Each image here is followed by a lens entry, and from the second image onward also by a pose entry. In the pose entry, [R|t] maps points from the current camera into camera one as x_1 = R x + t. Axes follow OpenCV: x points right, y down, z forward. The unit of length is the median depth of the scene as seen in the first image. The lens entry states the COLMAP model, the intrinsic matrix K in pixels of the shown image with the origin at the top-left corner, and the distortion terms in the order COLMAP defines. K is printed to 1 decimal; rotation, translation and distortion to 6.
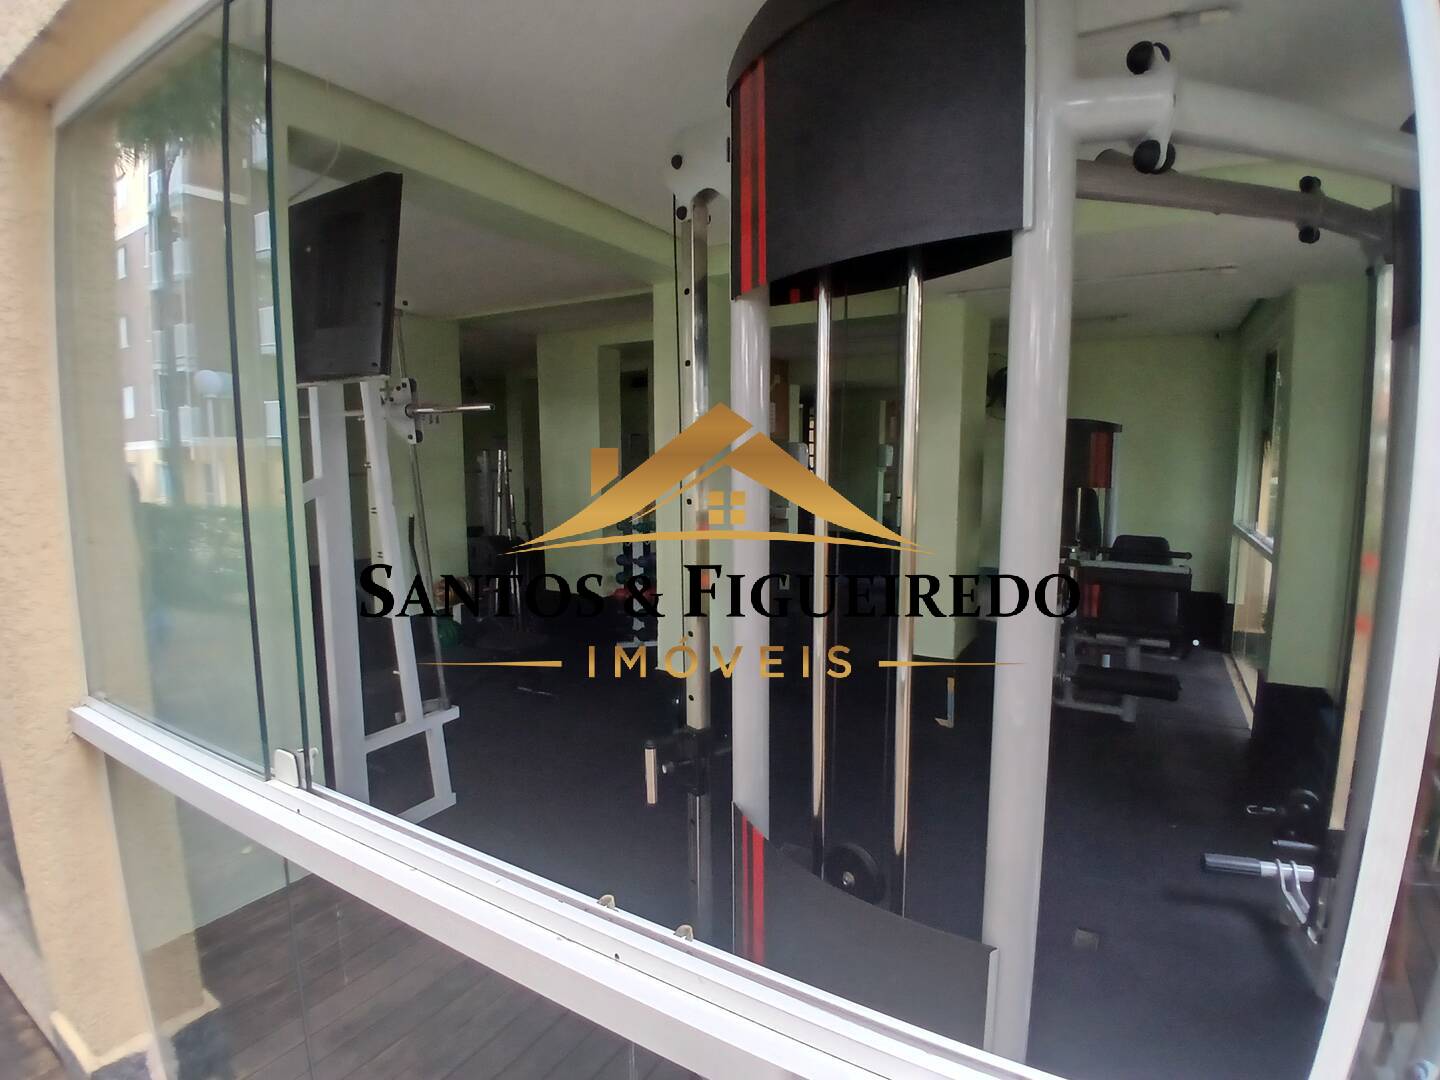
lens RADIAL K [[725.5, 0, 720.0], [0, 725.5, 540.0], [0, 0, 1]] dist [0.000750, -0.043129]
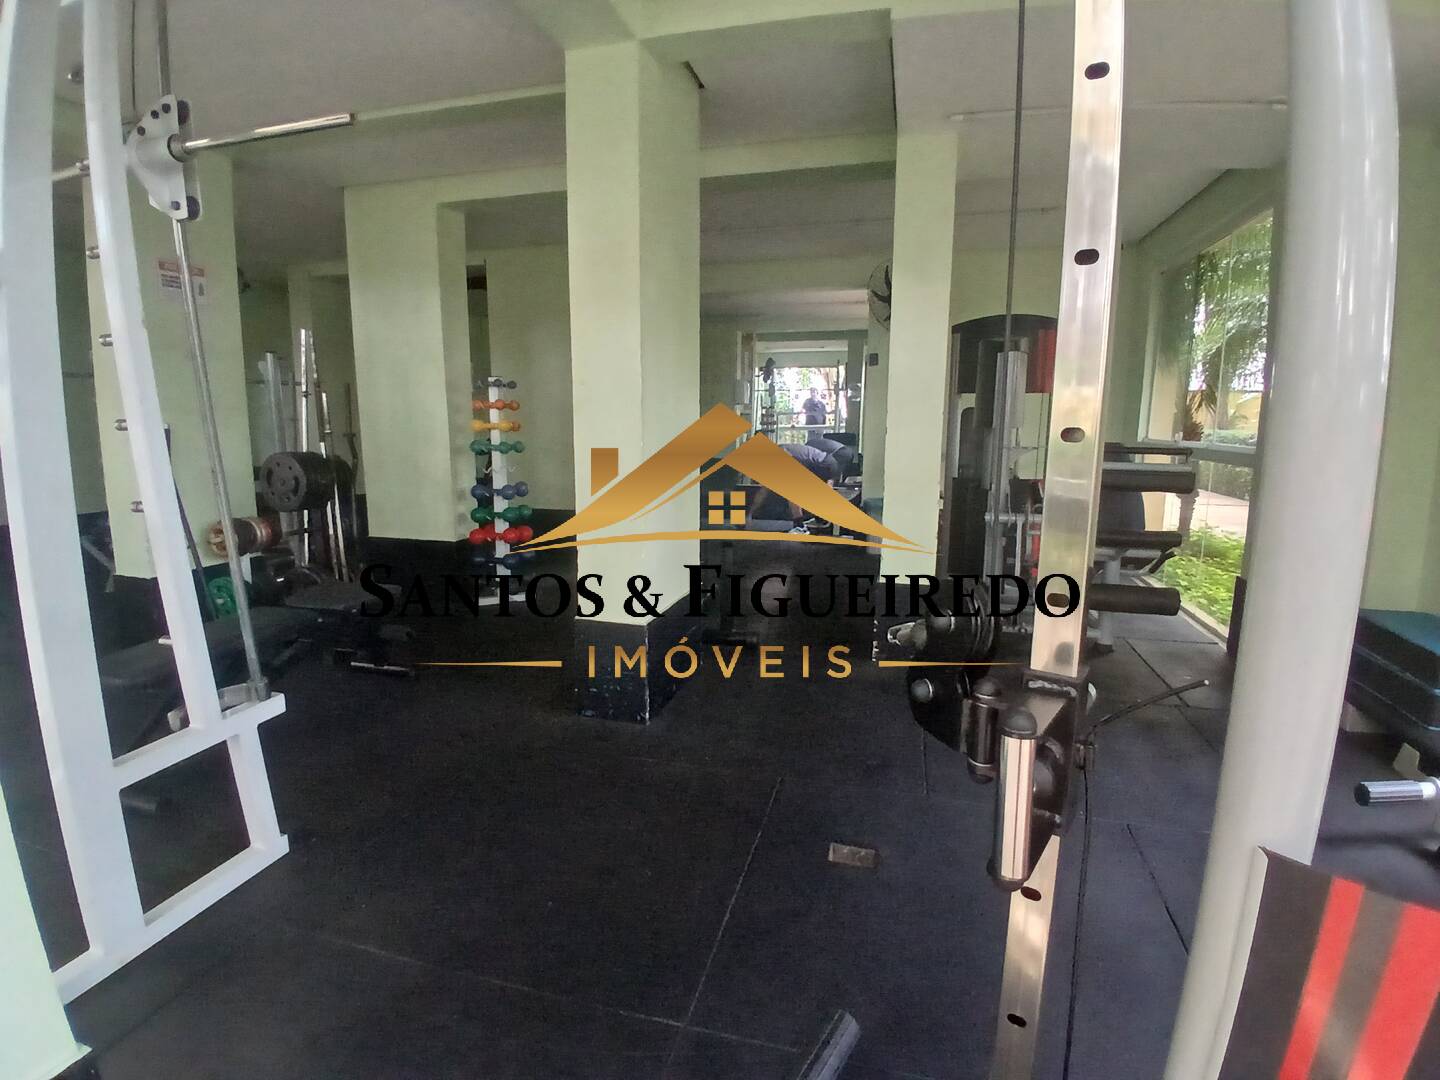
lens RADIAL K [[725.5, 0, 720.0], [0, 725.5, 540.0], [0, 0, 1]] dist [0.000750, -0.043129]
pose [[0.964027, -0.037140, 0.263198, -0.169753], [0.024314, 0.998360, 0.051821, 0.083215], [-0.264691, -0.043557, 0.963349, 0.345514]]
